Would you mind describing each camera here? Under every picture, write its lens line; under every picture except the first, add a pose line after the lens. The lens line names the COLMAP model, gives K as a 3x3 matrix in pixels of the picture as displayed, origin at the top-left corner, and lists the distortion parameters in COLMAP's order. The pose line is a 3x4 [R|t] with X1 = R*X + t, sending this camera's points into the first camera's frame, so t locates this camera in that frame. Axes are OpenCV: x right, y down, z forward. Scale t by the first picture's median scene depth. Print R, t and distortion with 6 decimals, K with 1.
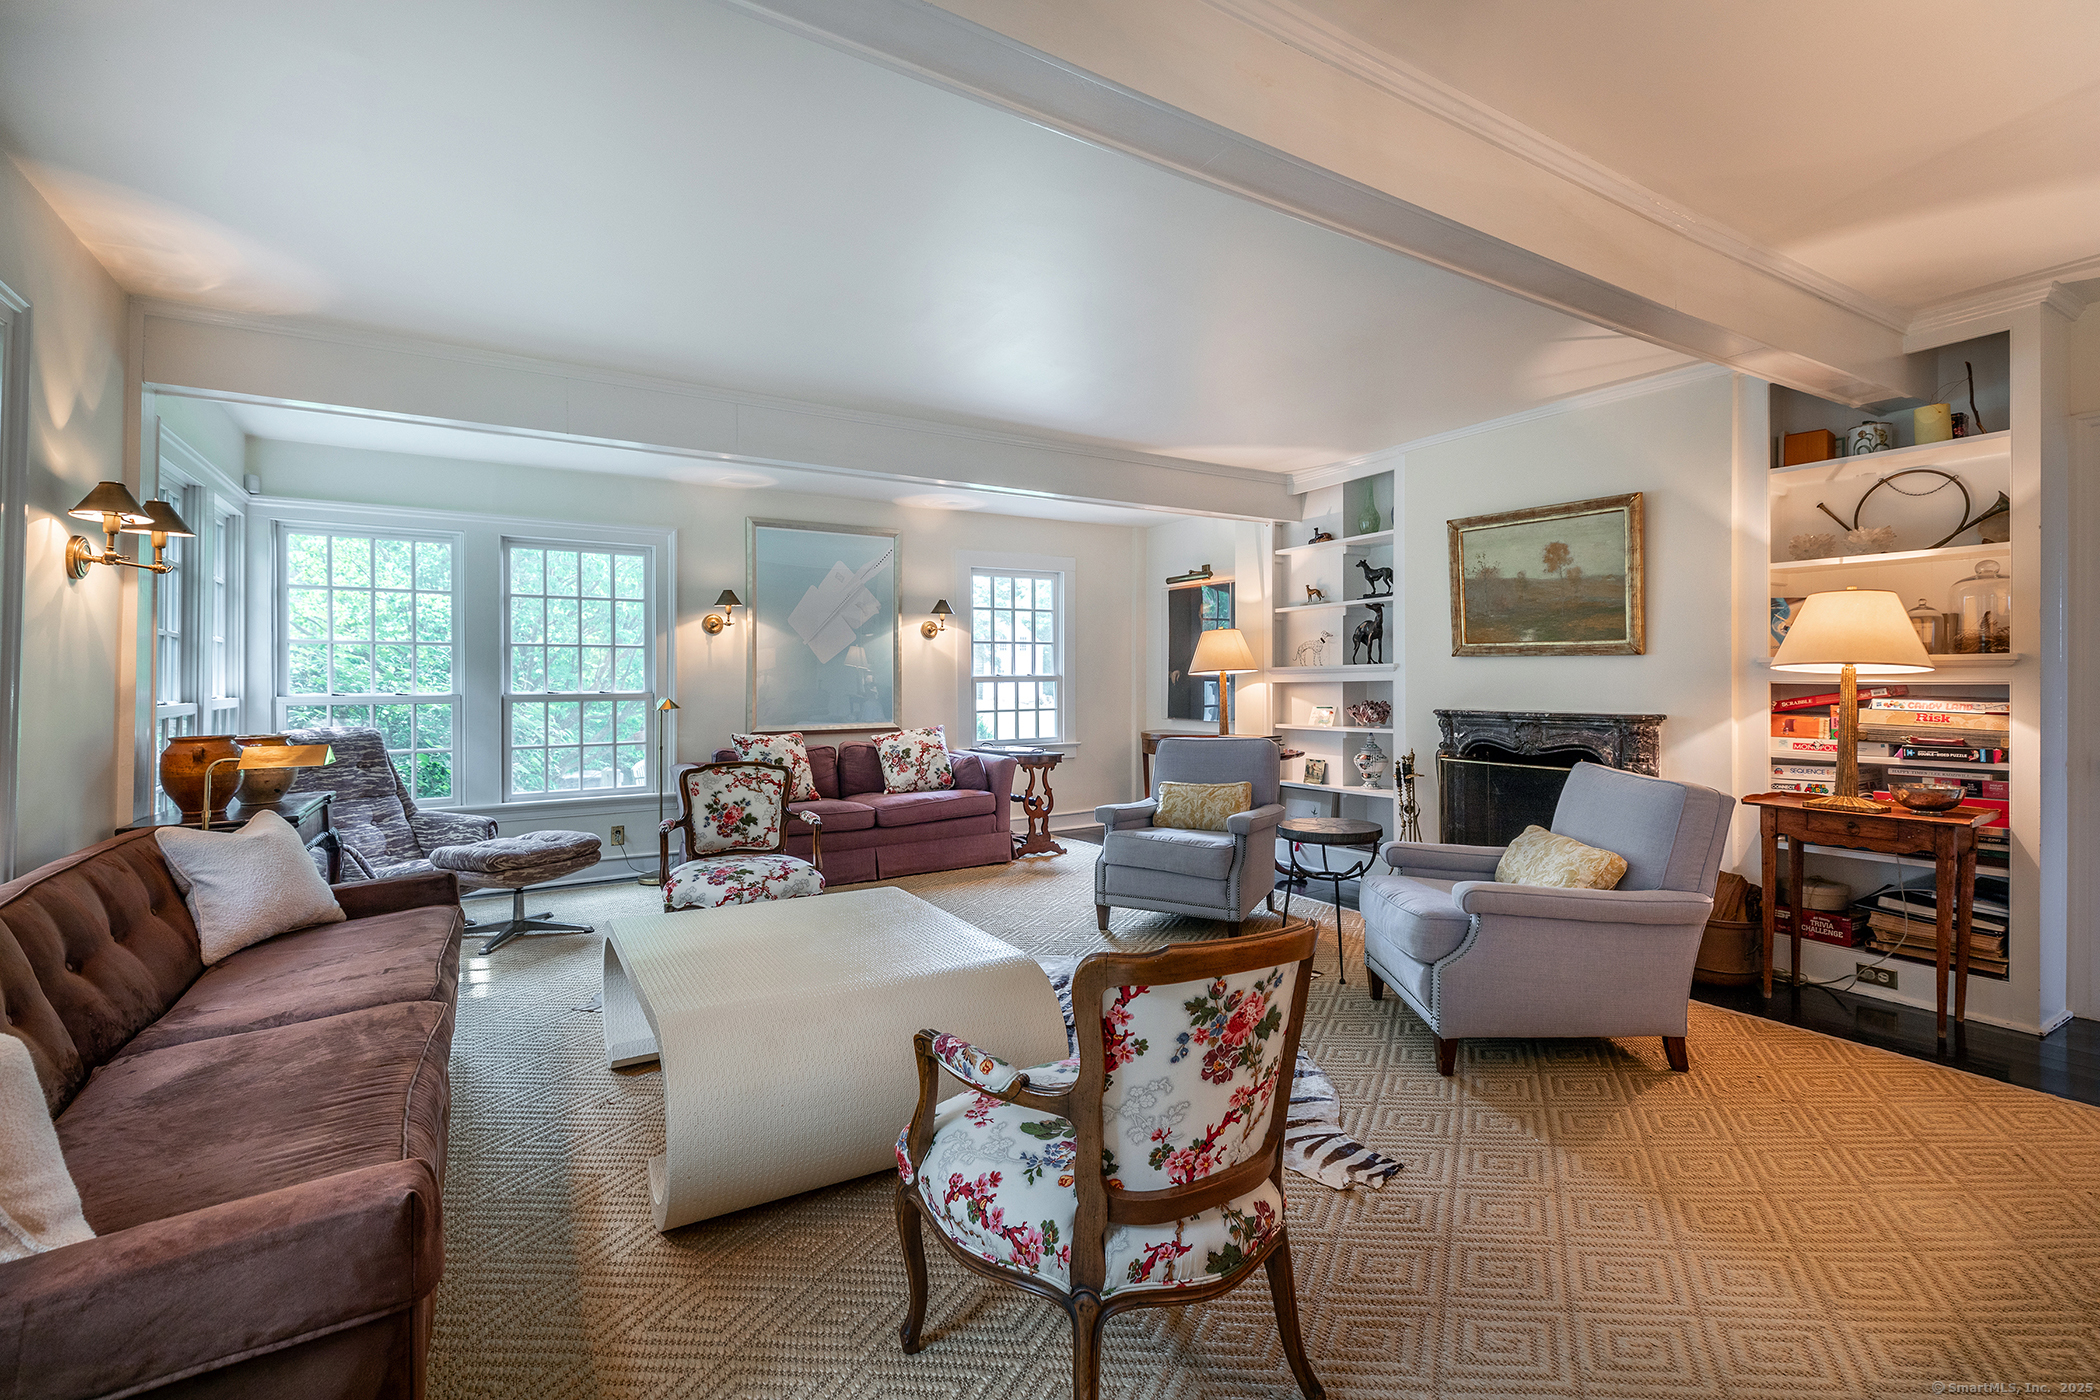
lens RADIAL K [[933.2, 0, 1050.9], [0, 933.2, 674.8], [0, 0, 1]] dist [0.000282, -0.000043]
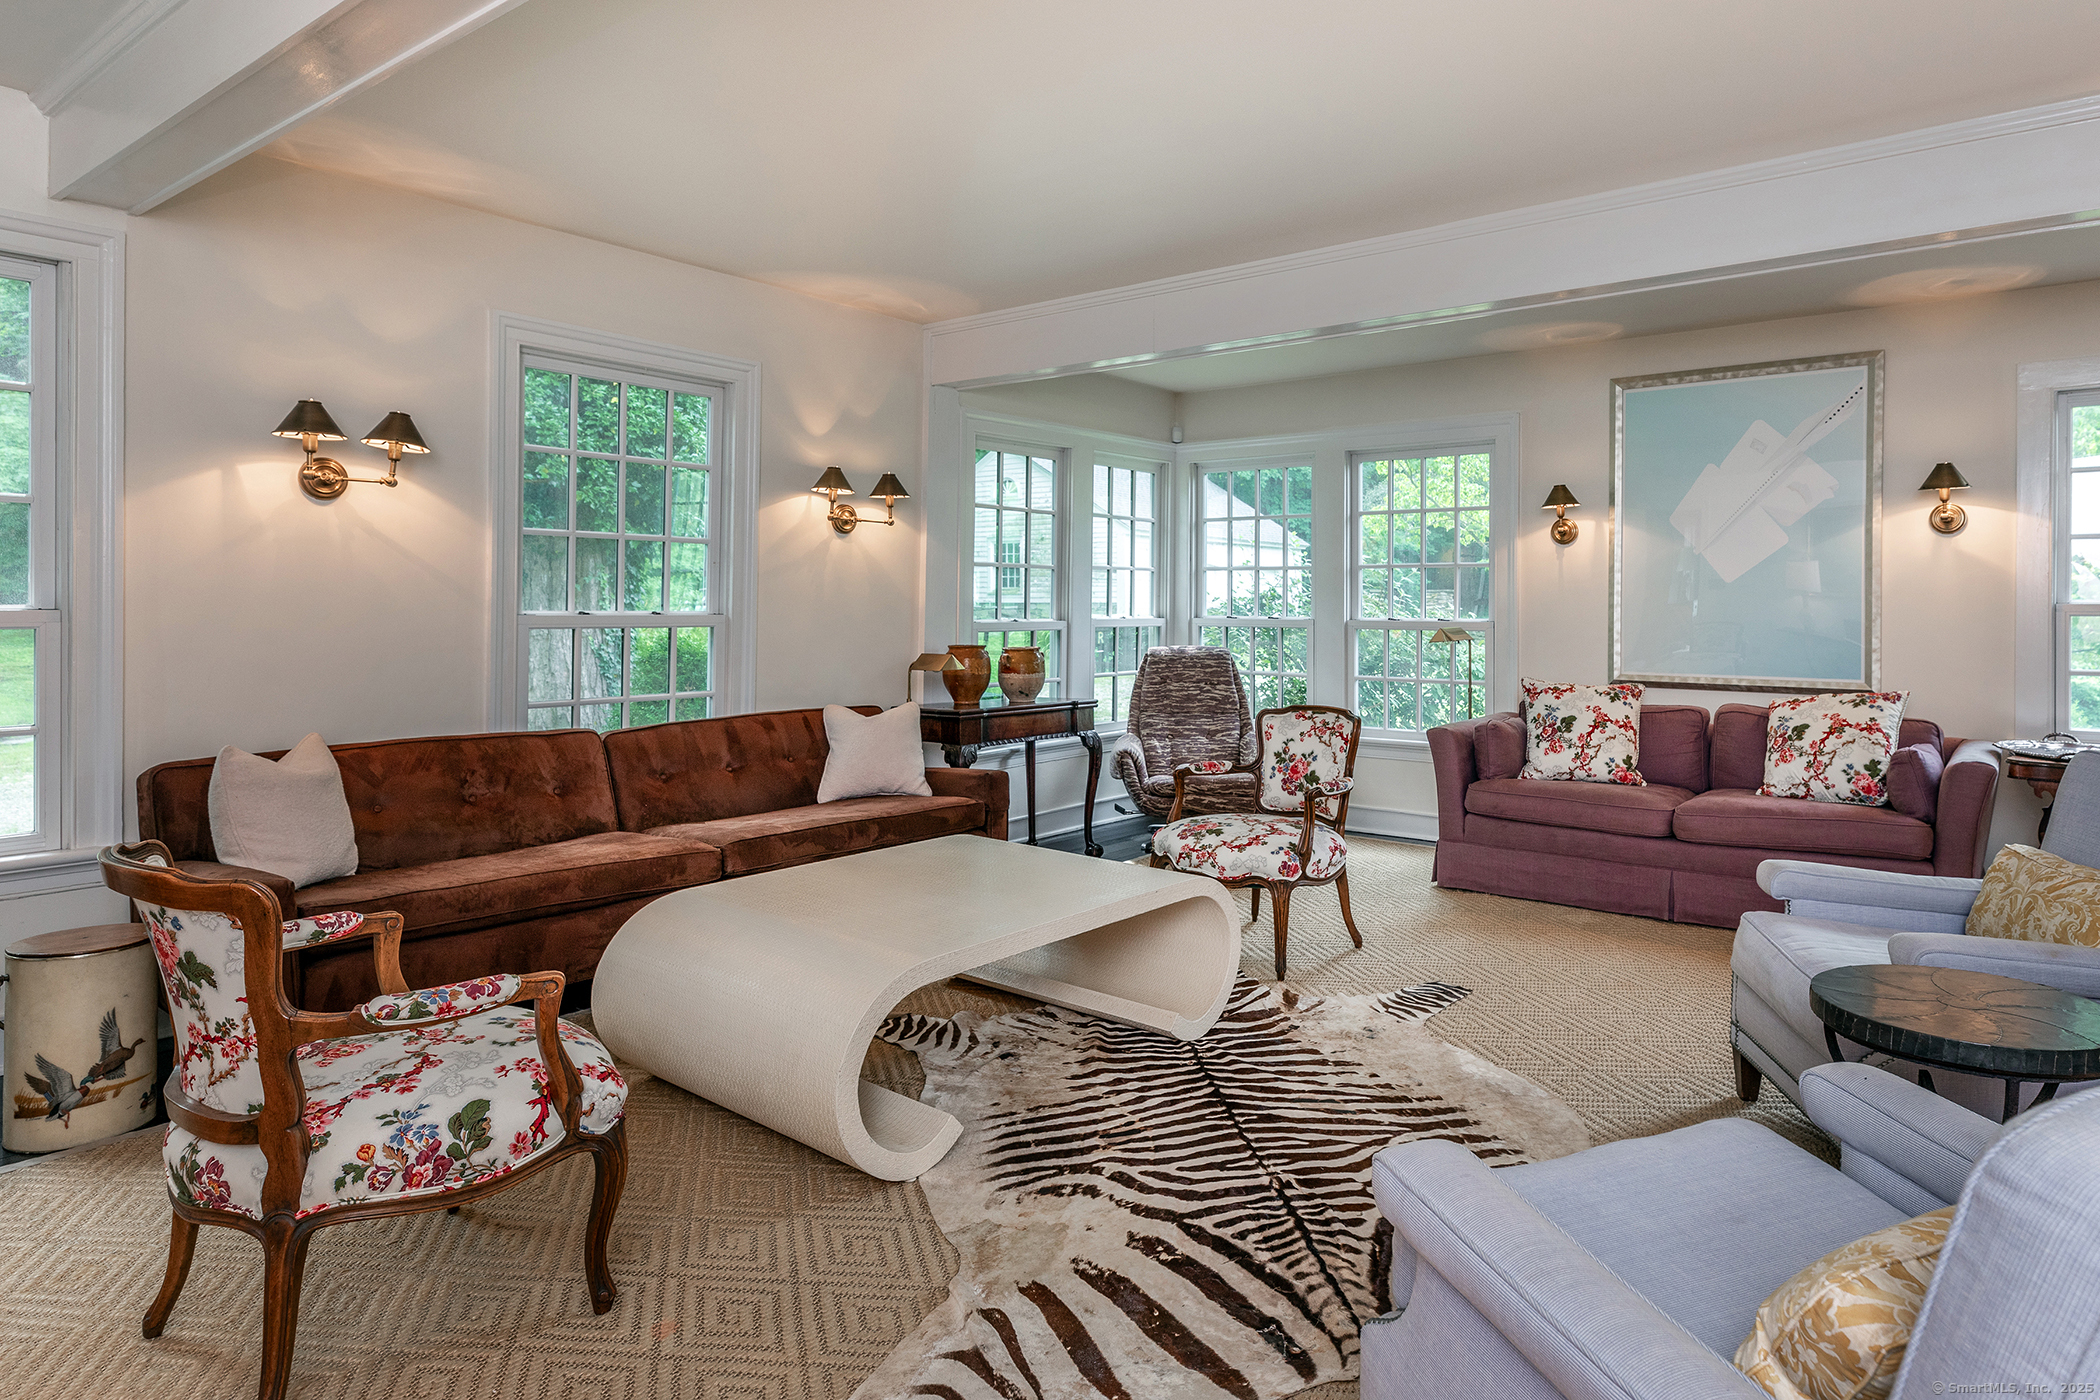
lens RADIAL K [[1146.4, 0, 1049.7], [0, 1146.4, 598.3], [0, 0, 1]] dist [-0.004494, -0.000595]
pose [[0.362856, 0.002873, -0.931841, 0.399462], [-0.002848, 0.999994, 0.001974, -0.002064], [0.931841, 0.001937, 0.362862, 0.322712]]
